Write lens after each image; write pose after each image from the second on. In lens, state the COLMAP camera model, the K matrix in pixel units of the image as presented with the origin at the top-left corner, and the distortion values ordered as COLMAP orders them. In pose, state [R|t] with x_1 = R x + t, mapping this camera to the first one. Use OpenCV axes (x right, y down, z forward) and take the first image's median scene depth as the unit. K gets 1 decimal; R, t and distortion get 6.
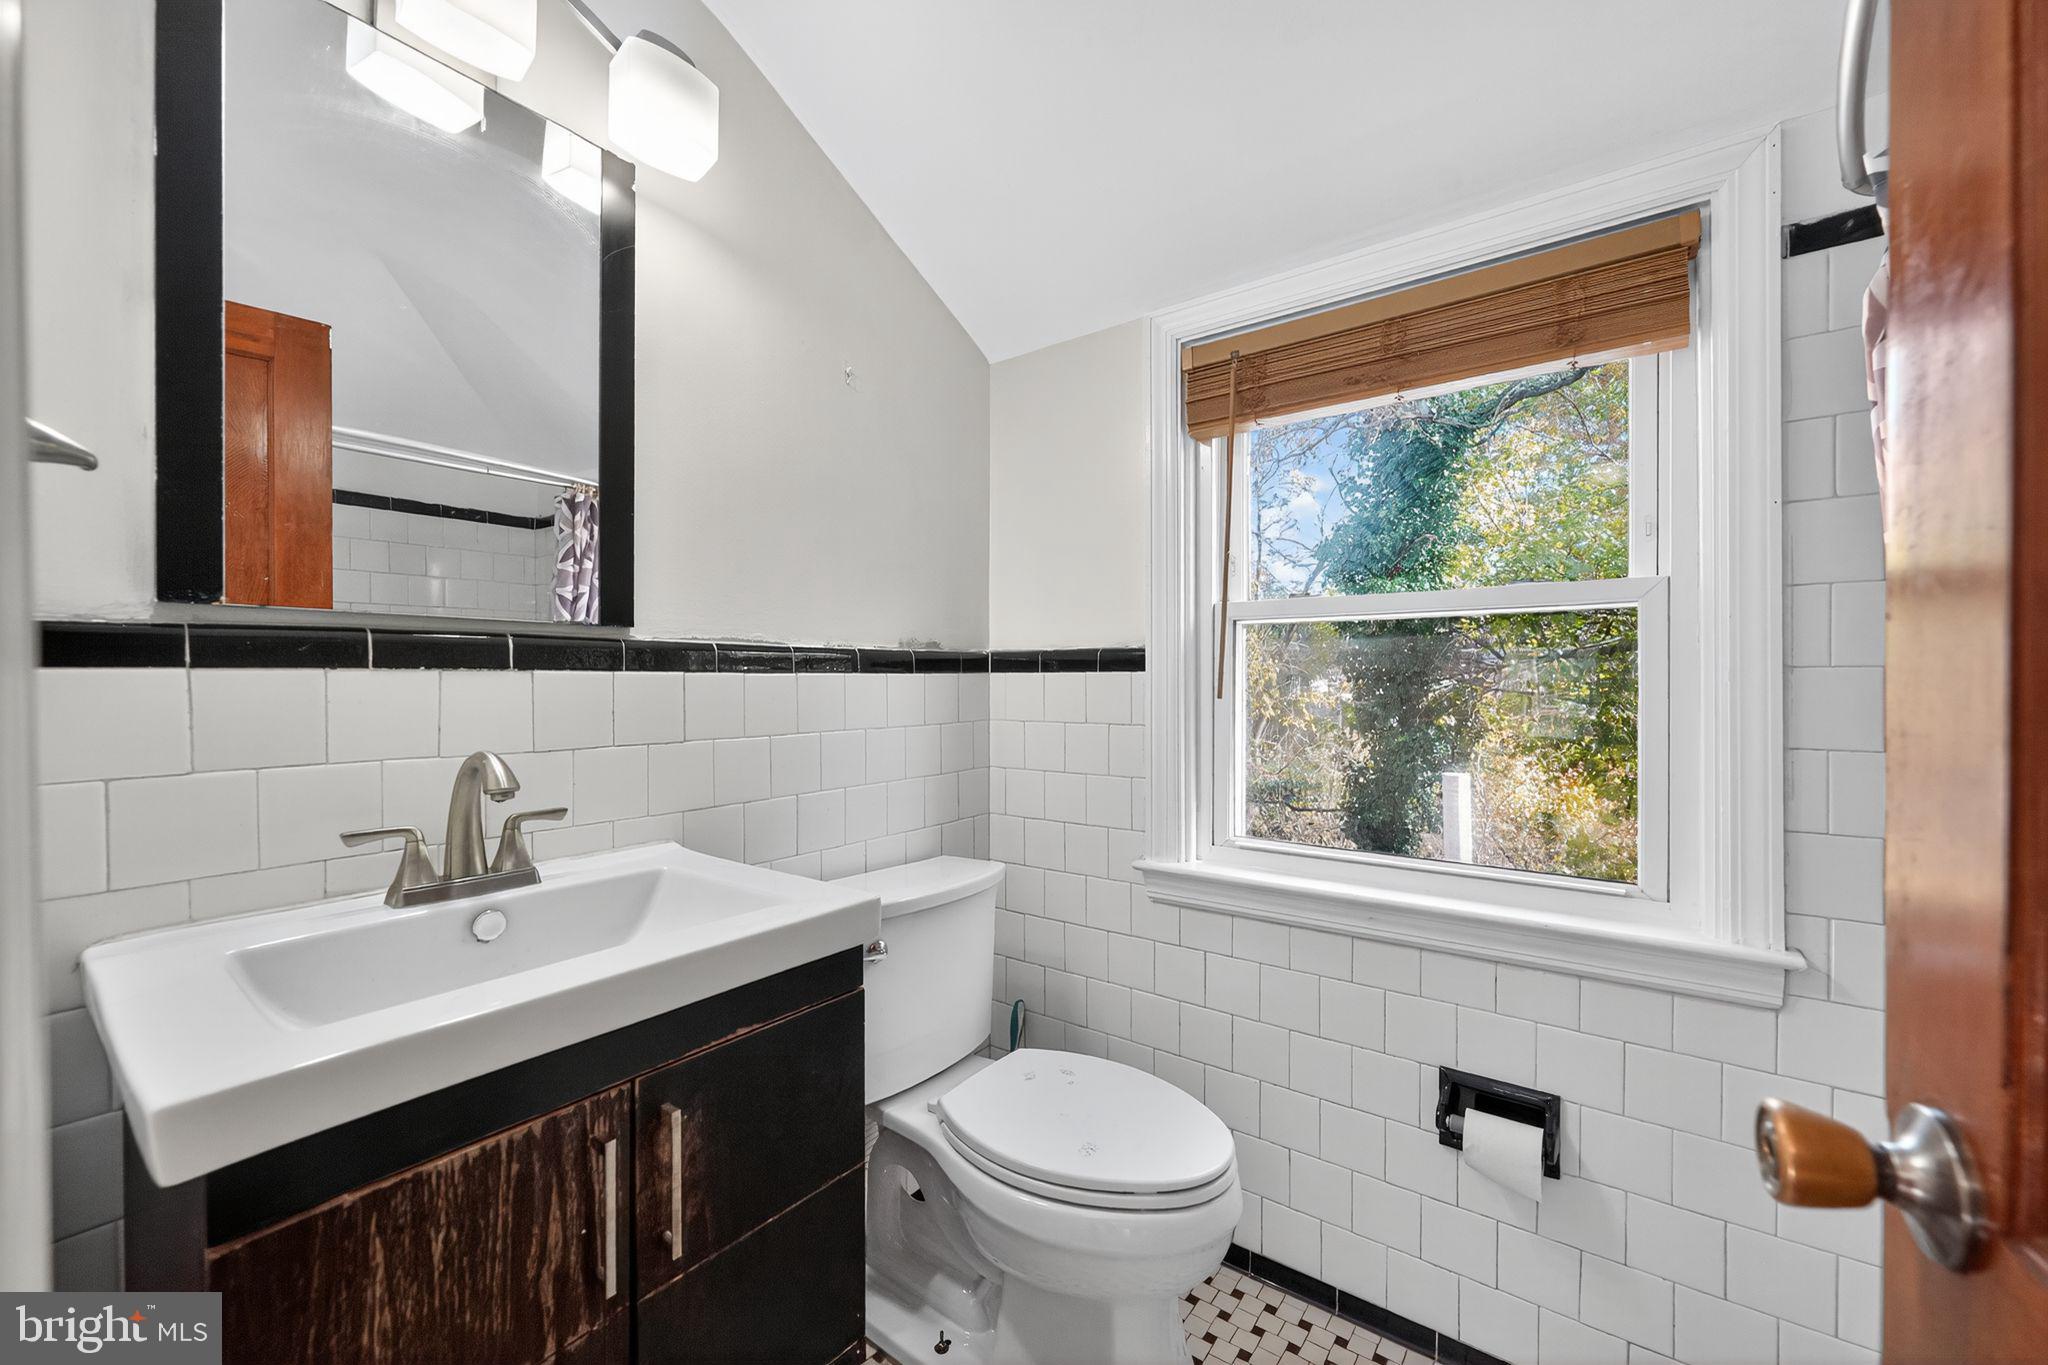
lens RADIAL K [[819.9, 0, 1024.0], [0, 819.9, 682.5], [0, 0, 1]] dist [0.013755, 0.000042]
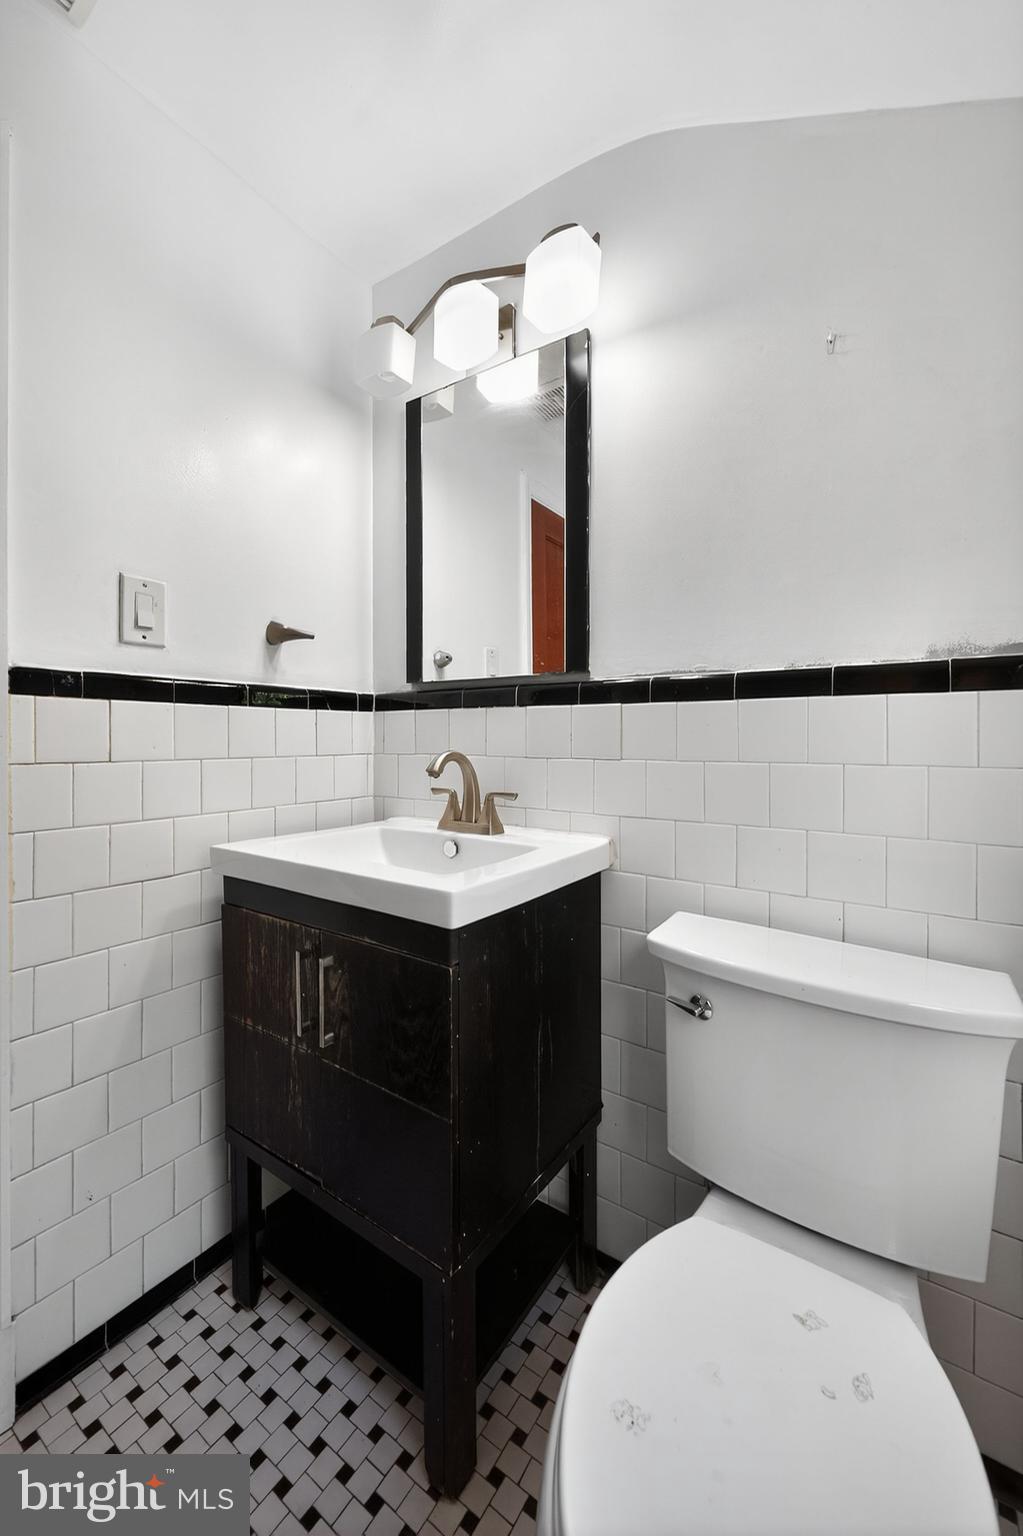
lens RADIAL K [[614.9, 0, 509.9], [0, 614.9, 734.9], [0, 0, 1]] dist [0.013755, 0.000042]
pose [[0.025917, 0.000043, -0.999664, 0.628043], [-0.002564, 0.999997, -0.000024, 0.043949], [0.999661, 0.002564, 0.025917, 0.997776]]
